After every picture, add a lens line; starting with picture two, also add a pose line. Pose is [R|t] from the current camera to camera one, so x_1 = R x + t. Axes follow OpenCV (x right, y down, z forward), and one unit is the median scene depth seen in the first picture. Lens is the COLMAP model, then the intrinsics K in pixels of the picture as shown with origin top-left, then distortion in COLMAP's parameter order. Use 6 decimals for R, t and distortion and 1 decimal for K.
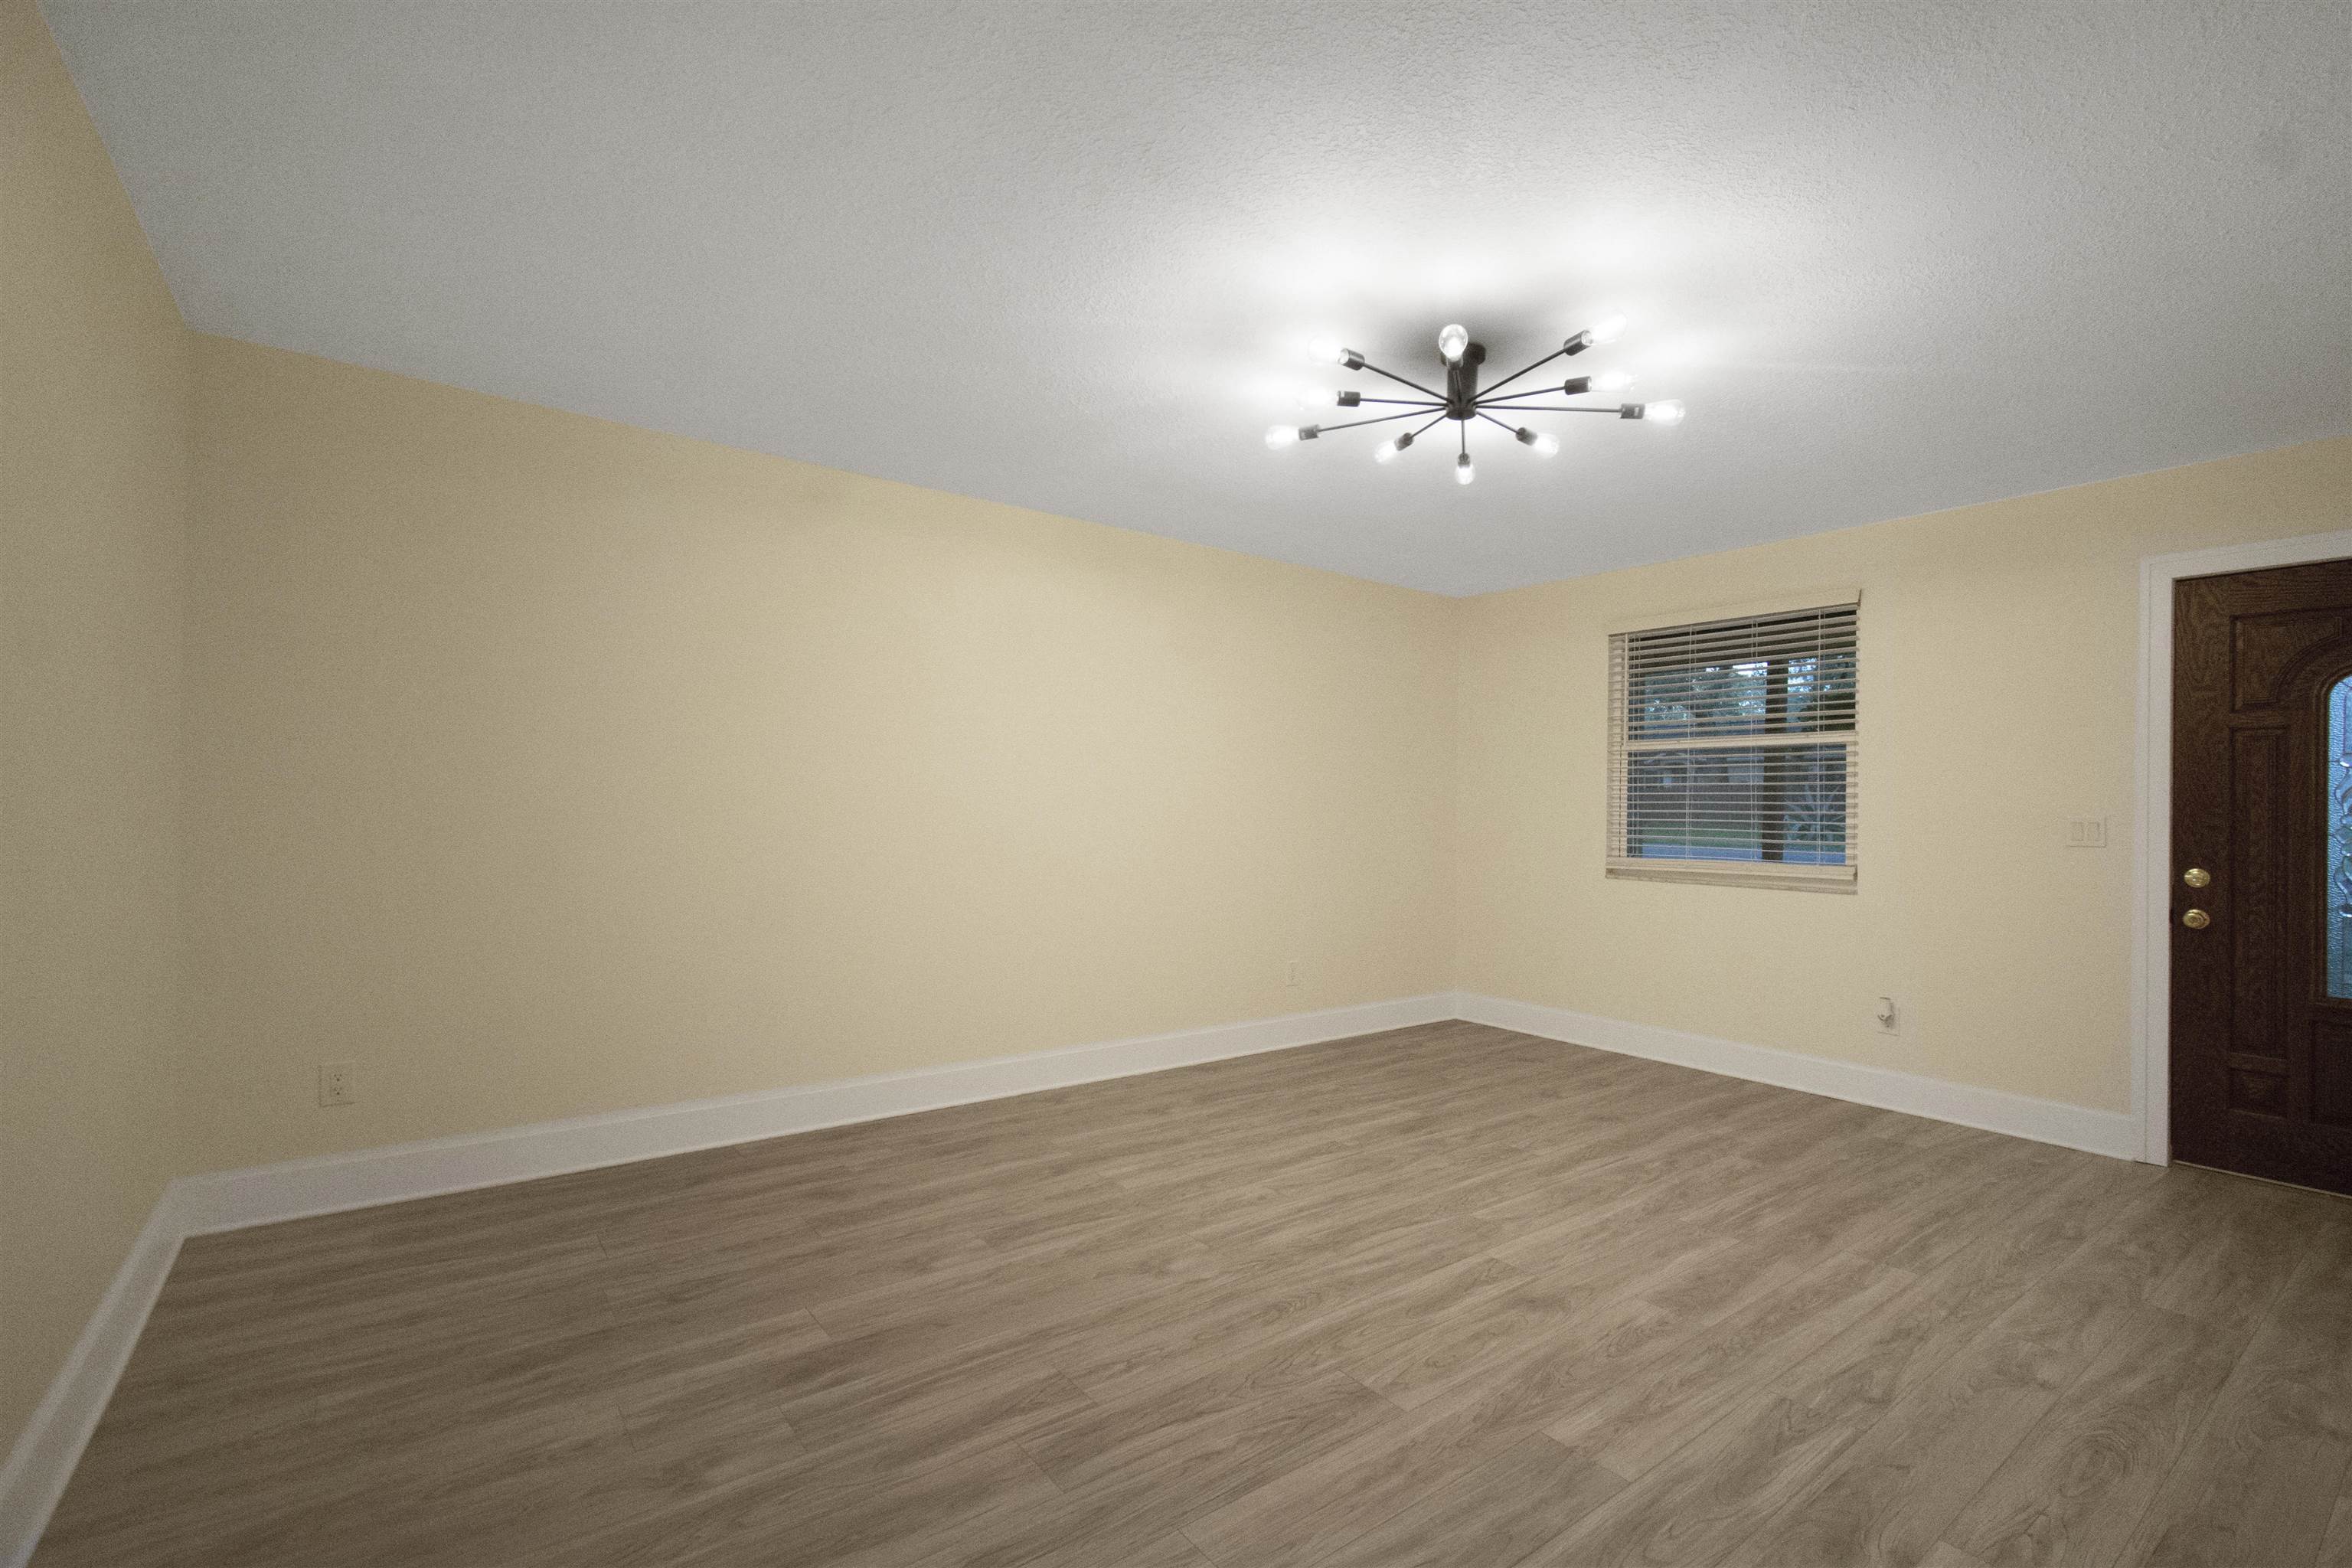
lens RADIAL K [[1058.6, 0, 1195.1], [0, 1058.6, 796.8], [0, 0, 1]] dist [-0.000180, -0.000279]
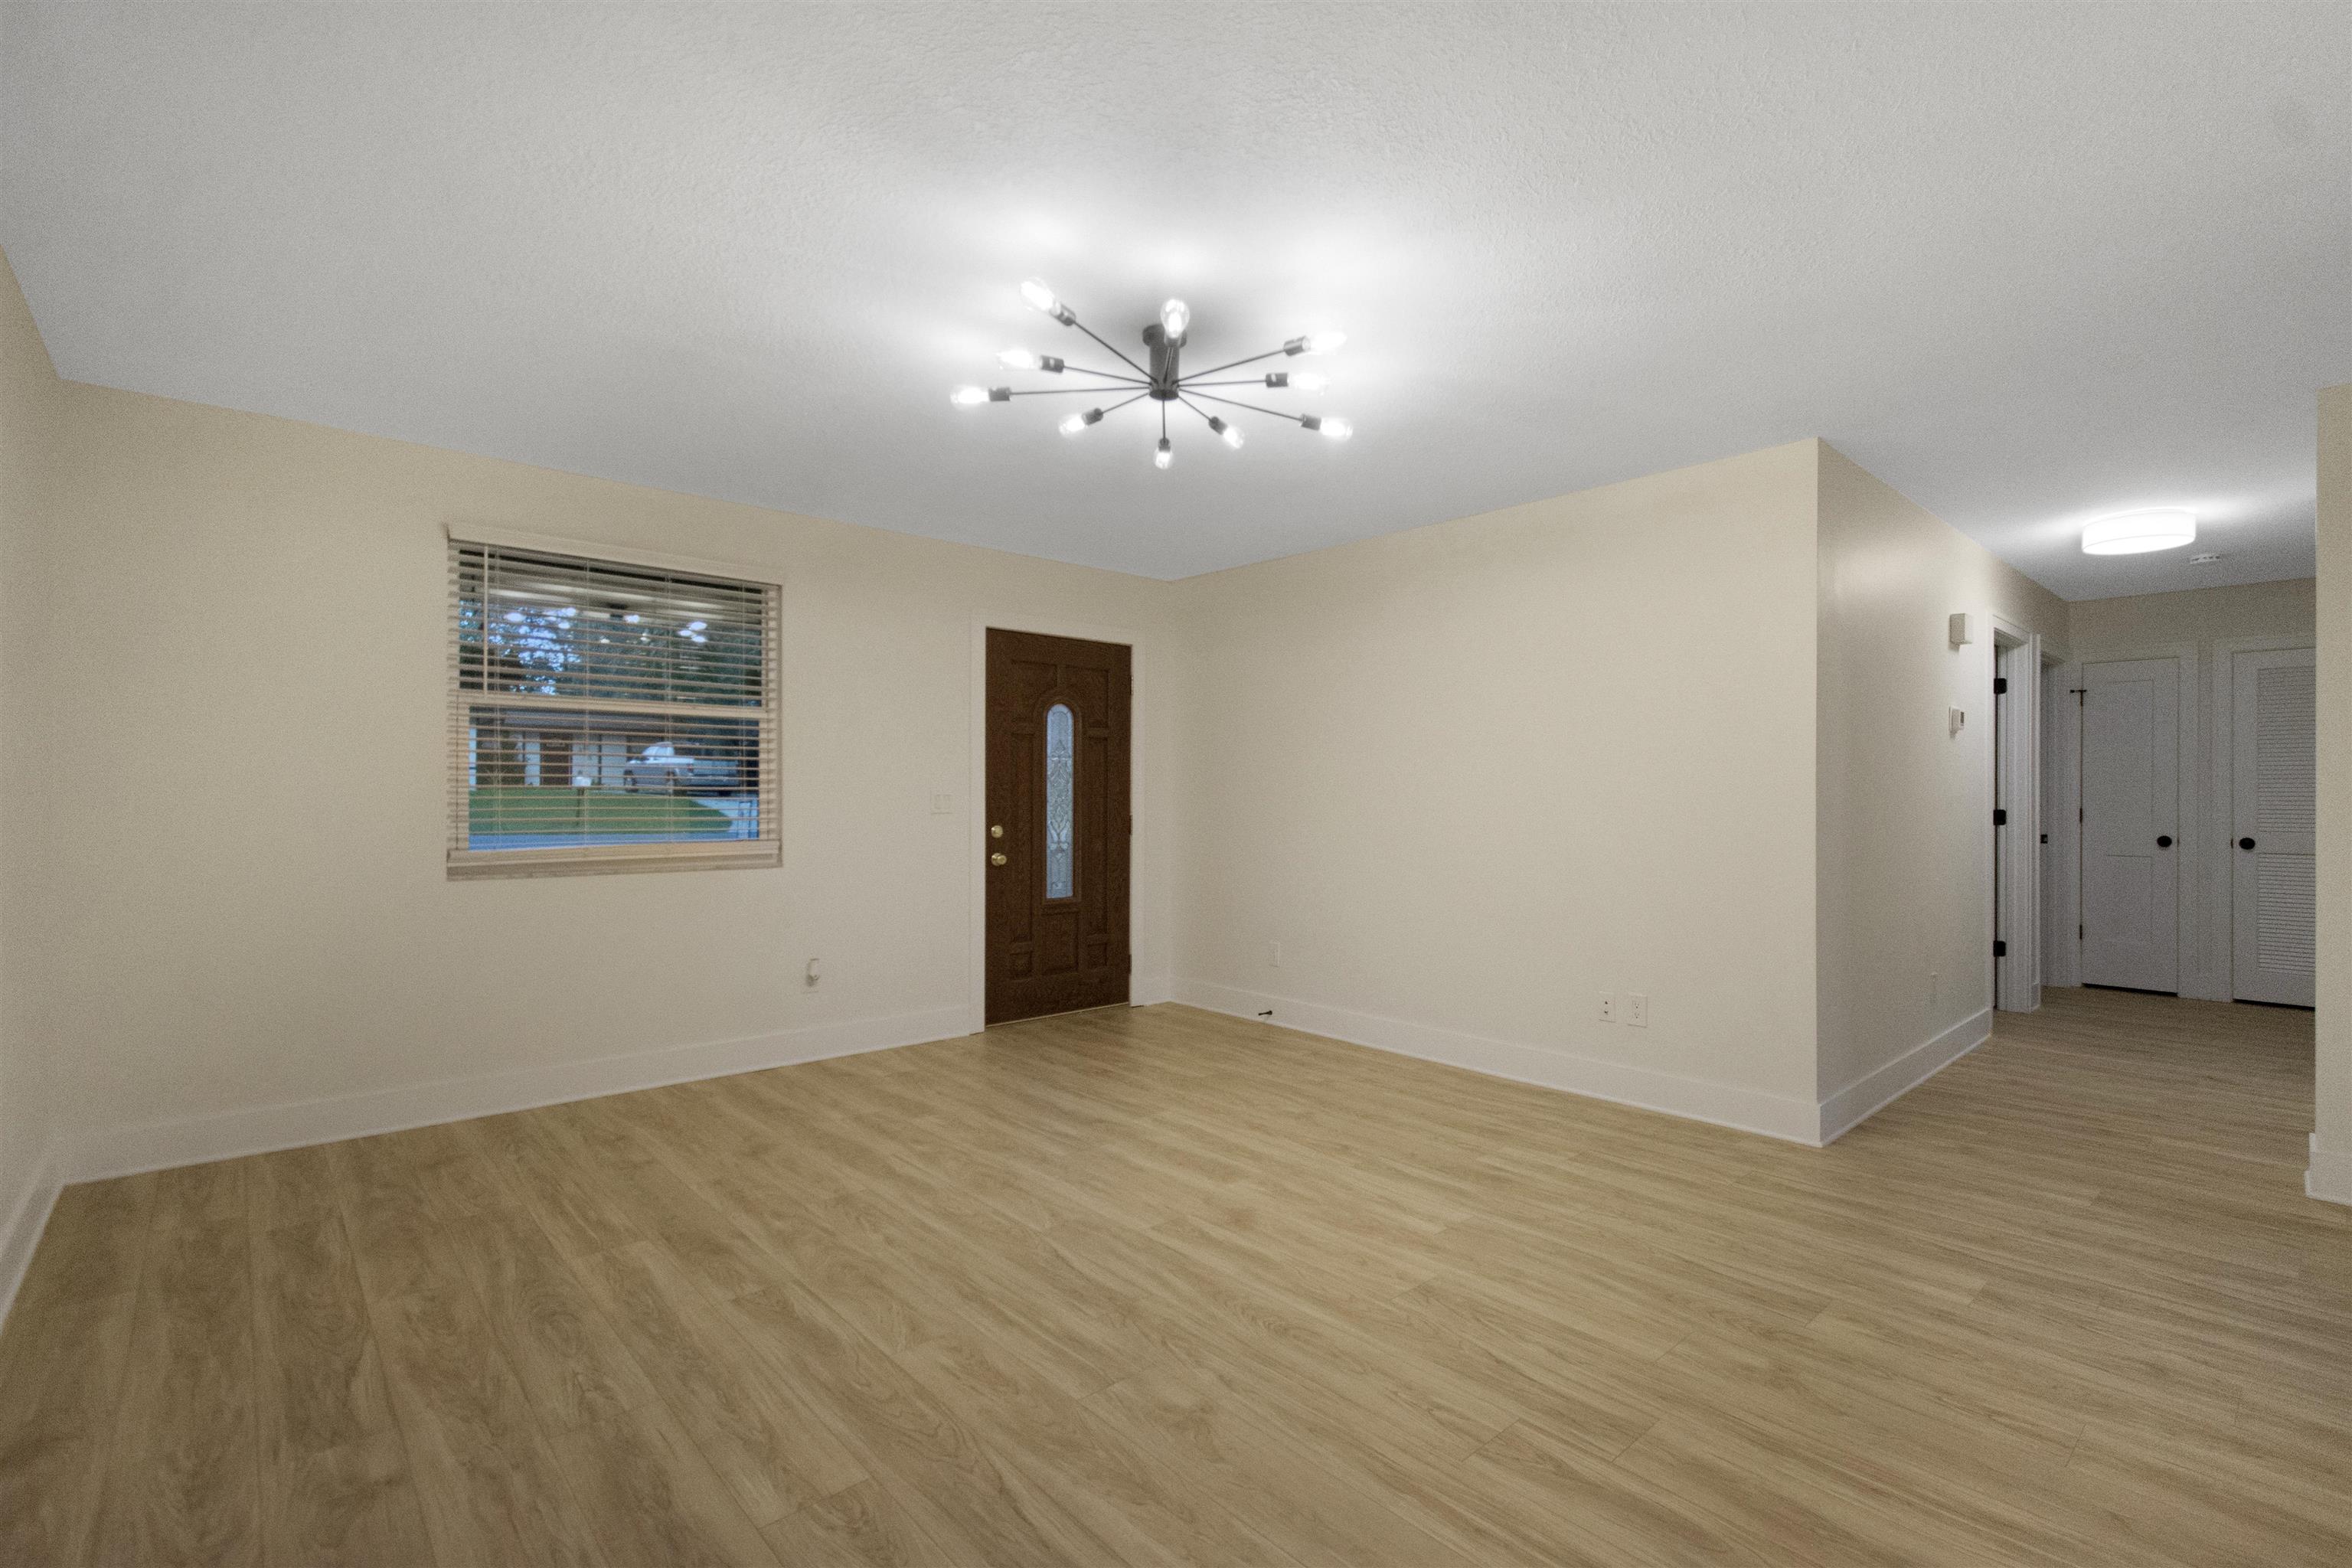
lens RADIAL K [[1058.6, 0, 1193.3], [0, 1058.6, 783.4], [0, 0, 1]] dist [-0.000180, -0.000279]
pose [[-0.086691, -0.003618, 0.996229, -0.644322], [-0.011689, 0.999928, 0.002614, -0.017910], [-0.996167, -0.011418, -0.086727, 0.848705]]
